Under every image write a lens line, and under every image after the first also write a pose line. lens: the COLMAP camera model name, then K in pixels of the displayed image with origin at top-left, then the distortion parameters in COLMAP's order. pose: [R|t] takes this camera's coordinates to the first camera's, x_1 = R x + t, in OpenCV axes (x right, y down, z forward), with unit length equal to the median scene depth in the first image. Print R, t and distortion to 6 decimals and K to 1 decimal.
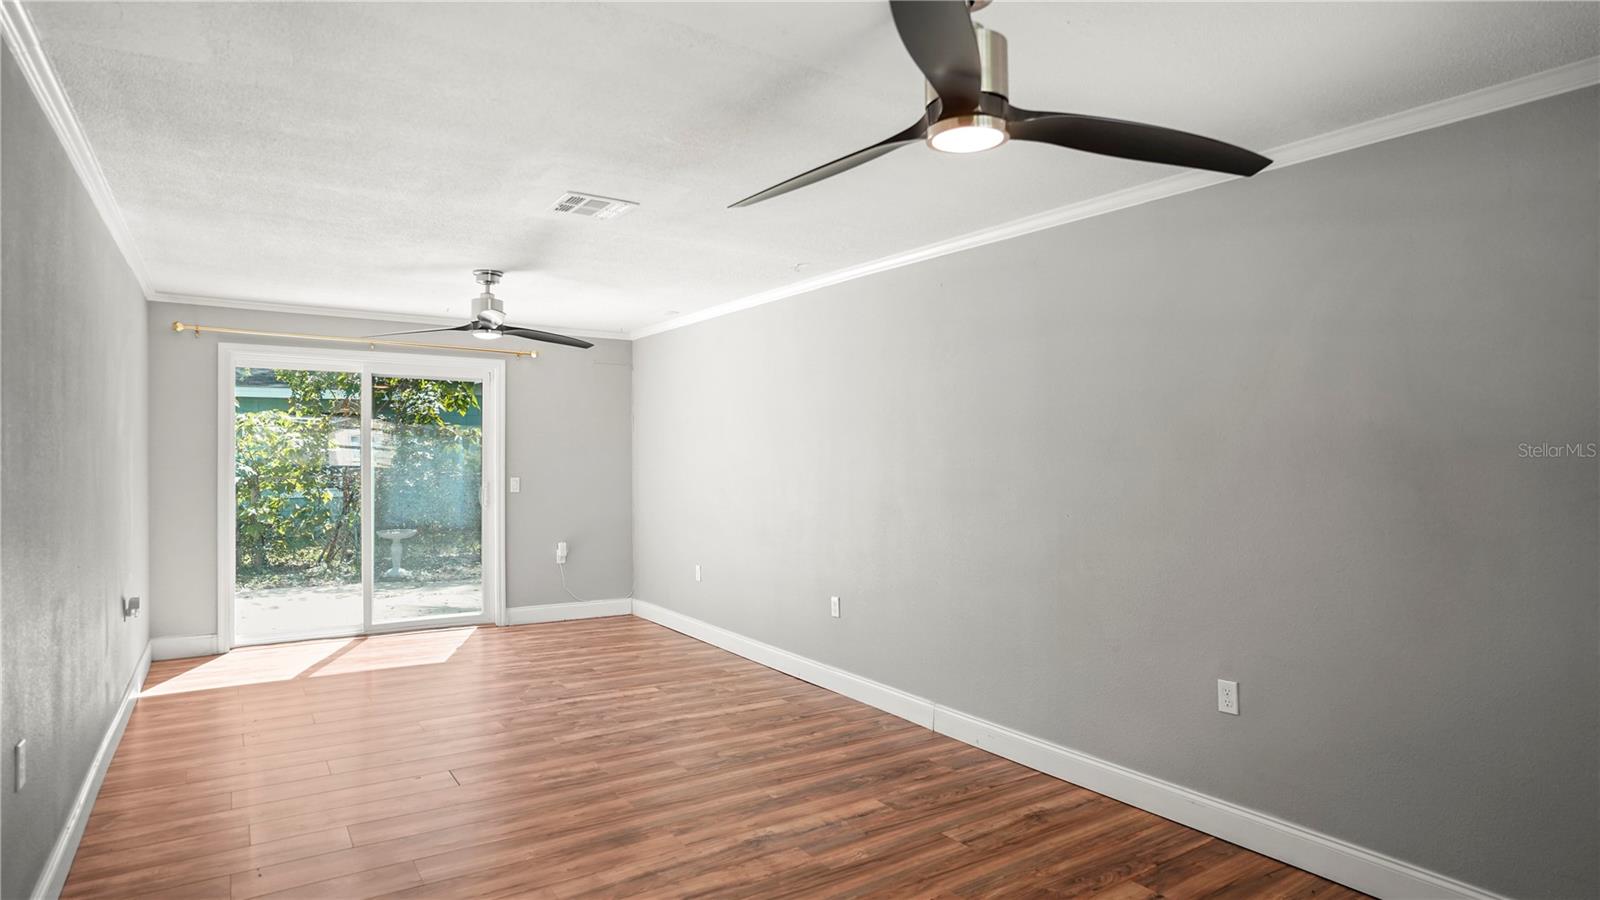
lens RADIAL K [[851.4, 0, 800.0], [0, 851.4, 450.0], [0, 0, 1]] dist [-0.073615, 0.054317]
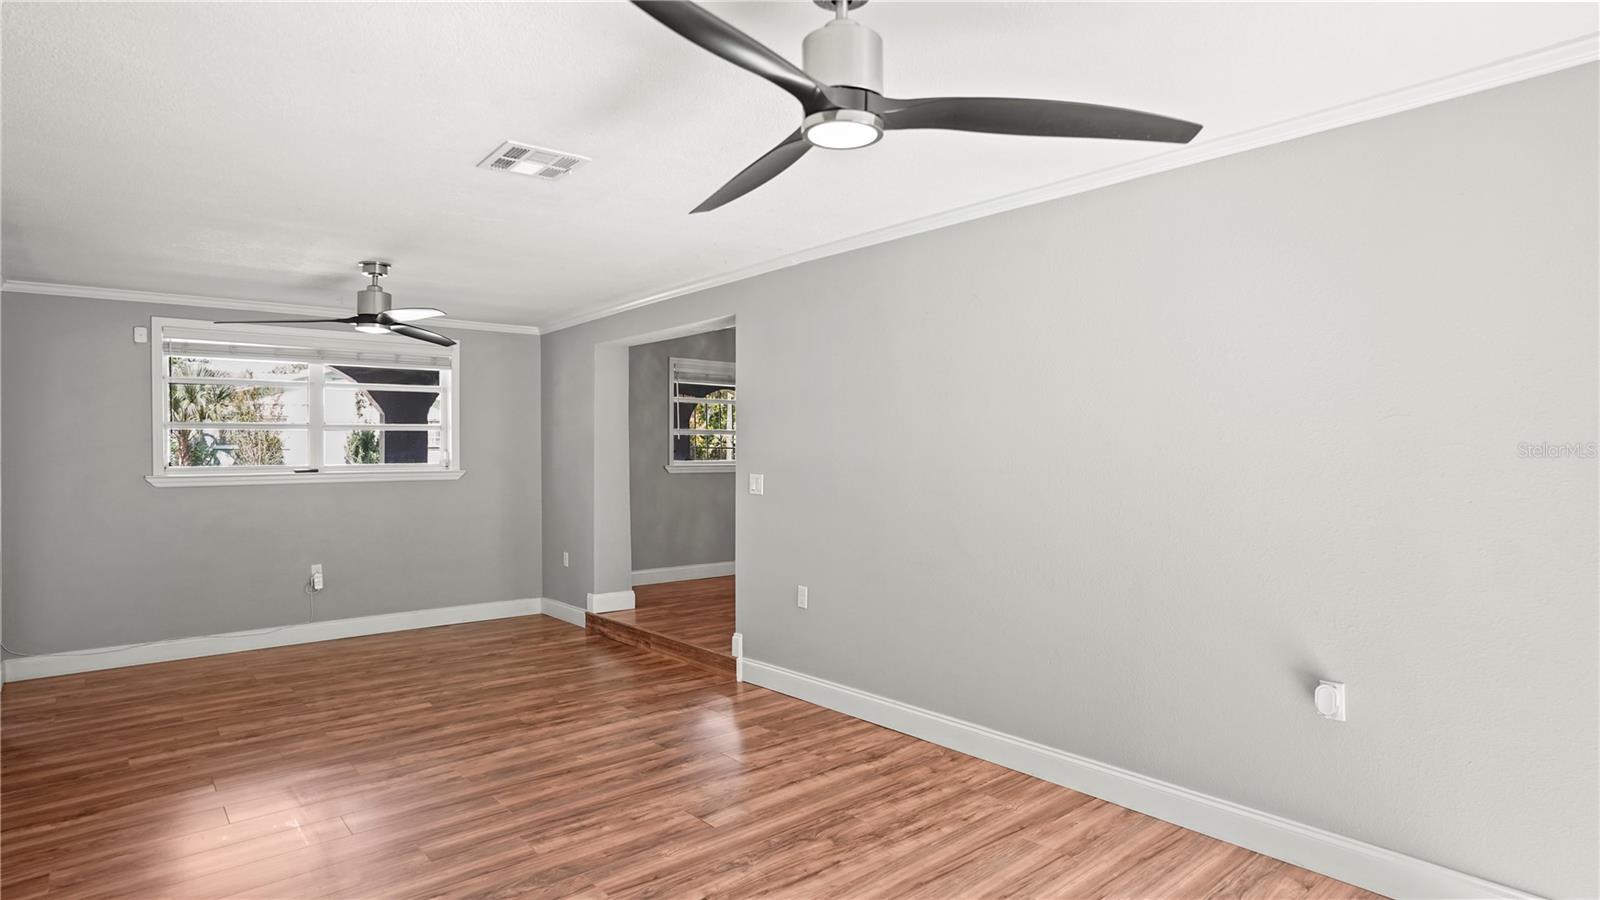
lens RADIAL K [[851.4, 0, 800.0], [0, 851.4, 450.0], [0, 0, 1]] dist [-0.073615, 0.054317]
pose [[-0.994678, 0.002563, -0.103005, -0.366687], [0.003088, 0.999983, -0.004937, 0.007898], [0.102990, -0.005229, -0.994669, 1.618840]]
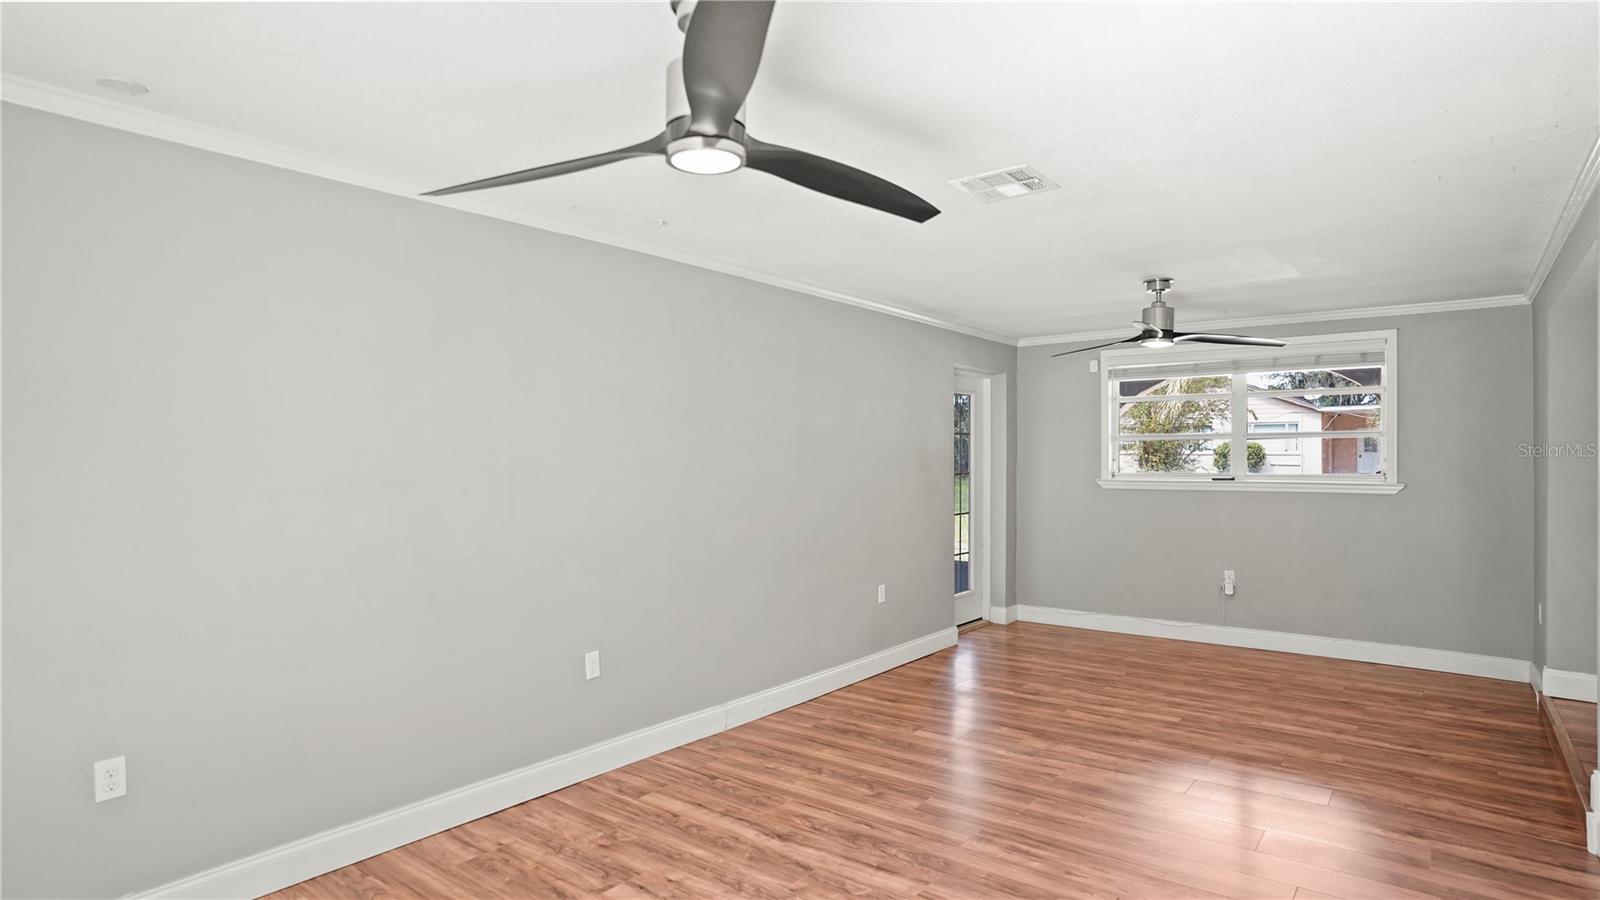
lens RADIAL K [[851.4, 0, 800.0], [0, 851.4, 450.0], [0, 0, 1]] dist [-0.073615, 0.054317]
pose [[-0.301665, 0.006112, 0.953394, -0.878607], [-0.005758, 0.999950, -0.008232, -0.001018], [-0.953397, -0.007973, -0.301614, 1.265087]]
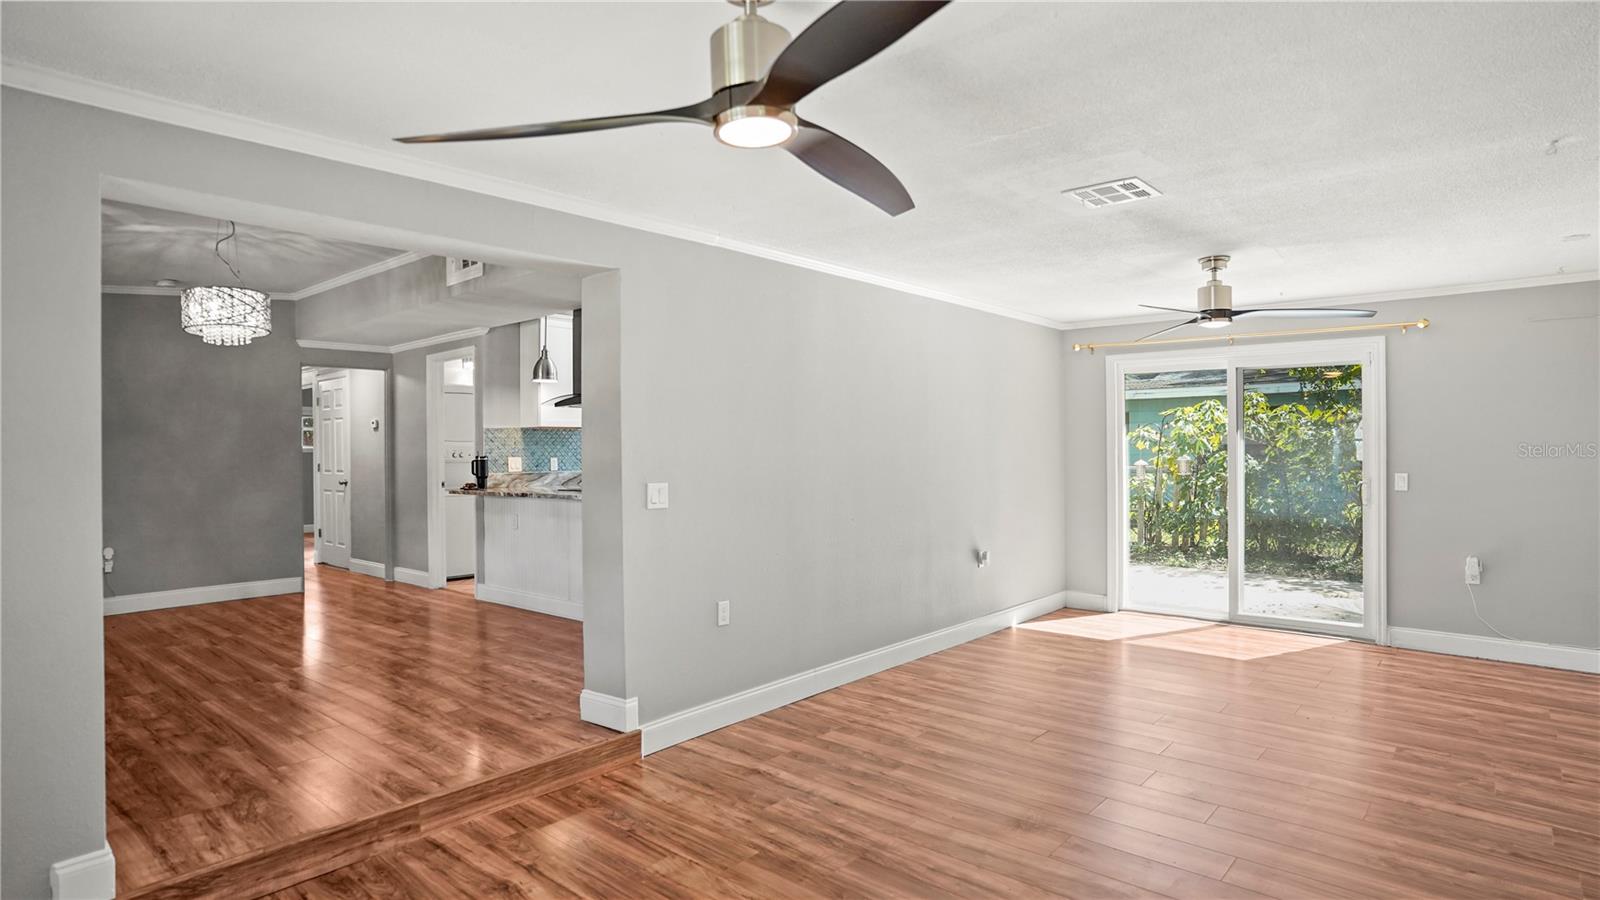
lens RADIAL K [[851.4, 0, 800.0], [0, 851.4, 450.0], [0, 0, 1]] dist [-0.073615, 0.054317]
pose [[0.258098, -0.002395, -0.966116, 0.511729], [0.012991, 0.999915, 0.000992, 0.001698], [0.966031, -0.012807, 0.258107, 0.342671]]
